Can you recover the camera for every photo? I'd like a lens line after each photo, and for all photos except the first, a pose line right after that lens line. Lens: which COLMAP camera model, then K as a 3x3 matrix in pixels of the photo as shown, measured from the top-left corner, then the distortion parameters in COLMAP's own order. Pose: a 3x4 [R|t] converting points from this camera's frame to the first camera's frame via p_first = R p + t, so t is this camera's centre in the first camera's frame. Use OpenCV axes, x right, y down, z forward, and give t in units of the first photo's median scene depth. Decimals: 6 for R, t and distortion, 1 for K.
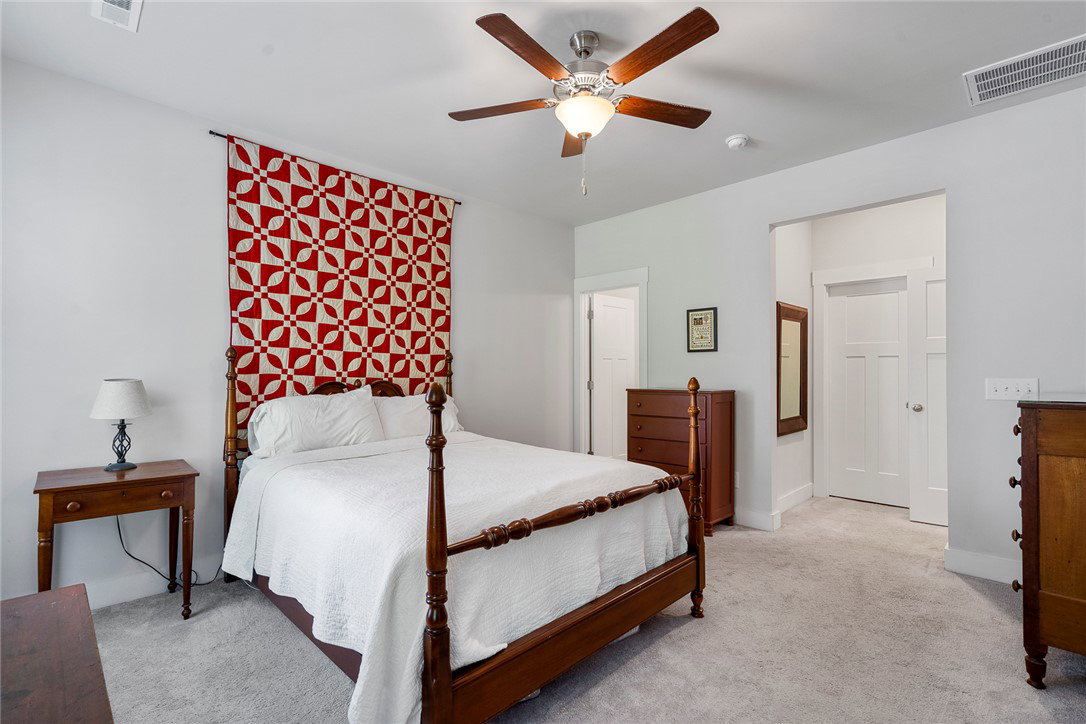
lens RADIAL K [[495.3, 0, 542.0], [0, 495.3, 366.8], [0, 0, 1]] dist [-0.000952, 0.000028]
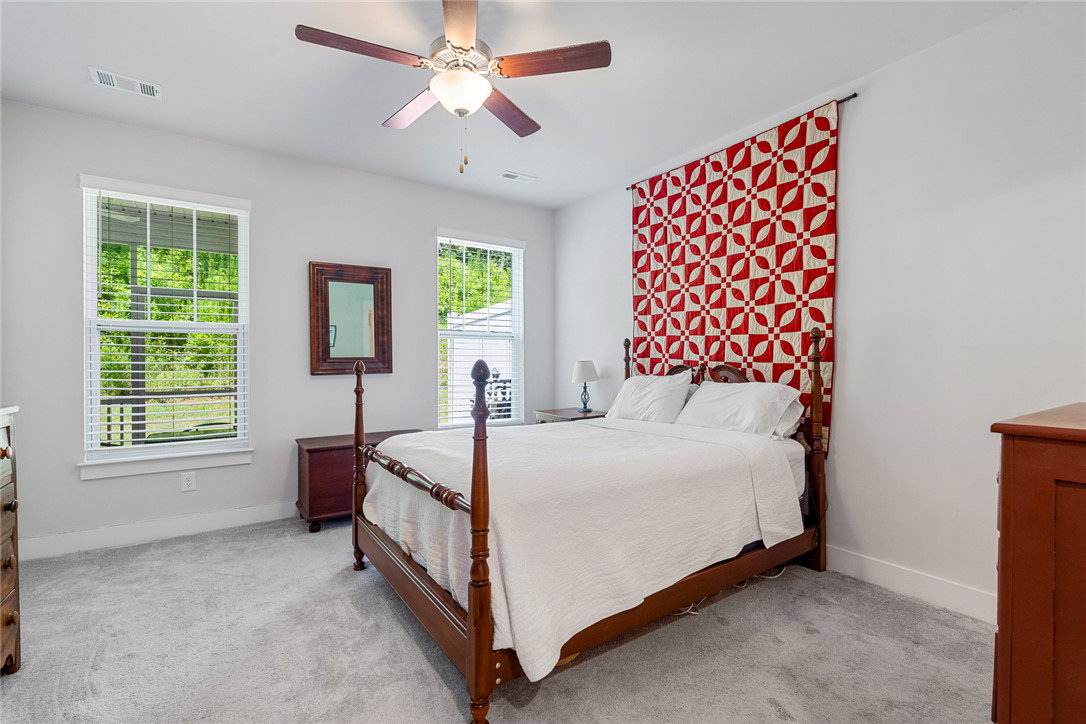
lens RADIAL K [[495.3, 0, 541.9], [0, 495.3, 361.3], [0, 0, 1]] dist [-0.000952, 0.000028]
pose [[-0.186716, 0.005371, -0.982399, 0.647206], [0.010949, 0.999934, 0.003386, 0.013779], [0.982353, -0.010124, -0.186763, 0.840671]]
